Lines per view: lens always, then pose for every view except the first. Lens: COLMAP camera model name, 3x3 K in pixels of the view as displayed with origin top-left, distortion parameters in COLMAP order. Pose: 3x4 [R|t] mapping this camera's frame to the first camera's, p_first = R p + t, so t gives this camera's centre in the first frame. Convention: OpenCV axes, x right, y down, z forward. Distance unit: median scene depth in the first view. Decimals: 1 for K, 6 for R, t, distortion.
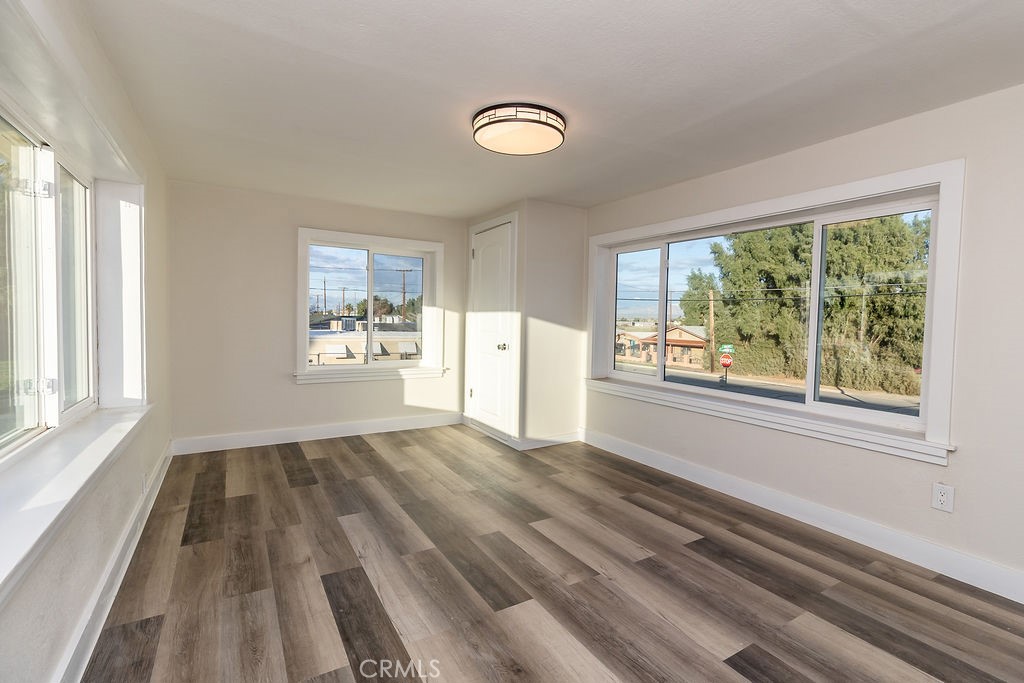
lens RADIAL K [[471.7, 0, 520.5], [0, 471.7, 339.4], [0, 0, 1]] dist [-0.001413, -0.000514]
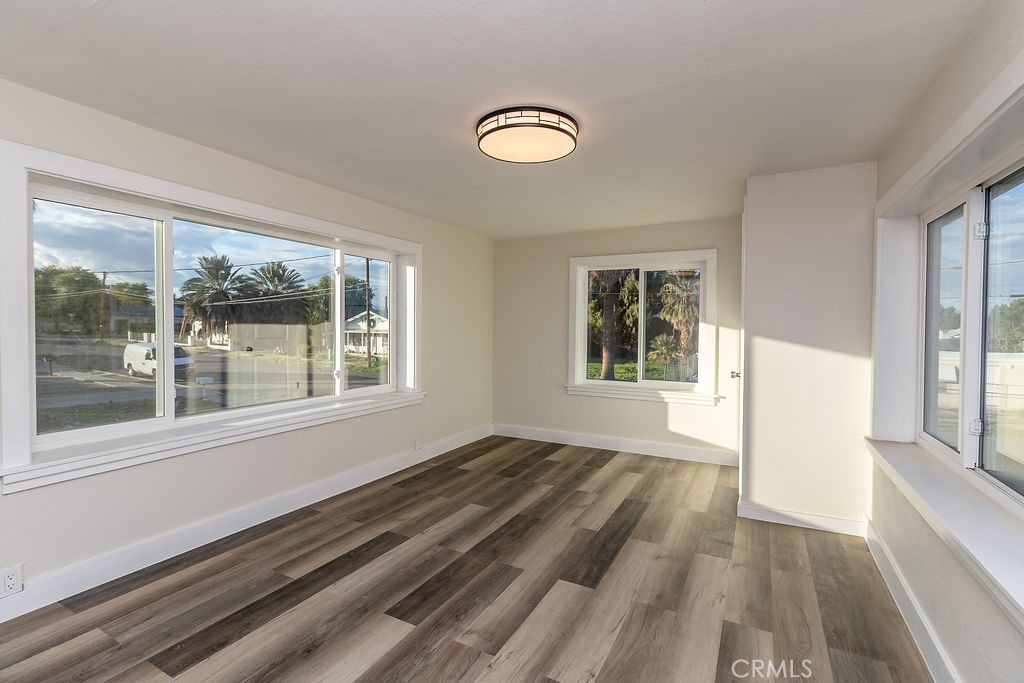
lens RADIAL K [[471.7, 0, 514.6], [0, 471.7, 337.5], [0, 0, 1]] dist [-0.001413, -0.000514]
pose [[0.496652, 0.004328, -0.867939, 0.643022], [-0.035126, 0.999269, -0.015117, -0.028937], [0.867238, 0.037995, 0.496441, 0.437969]]
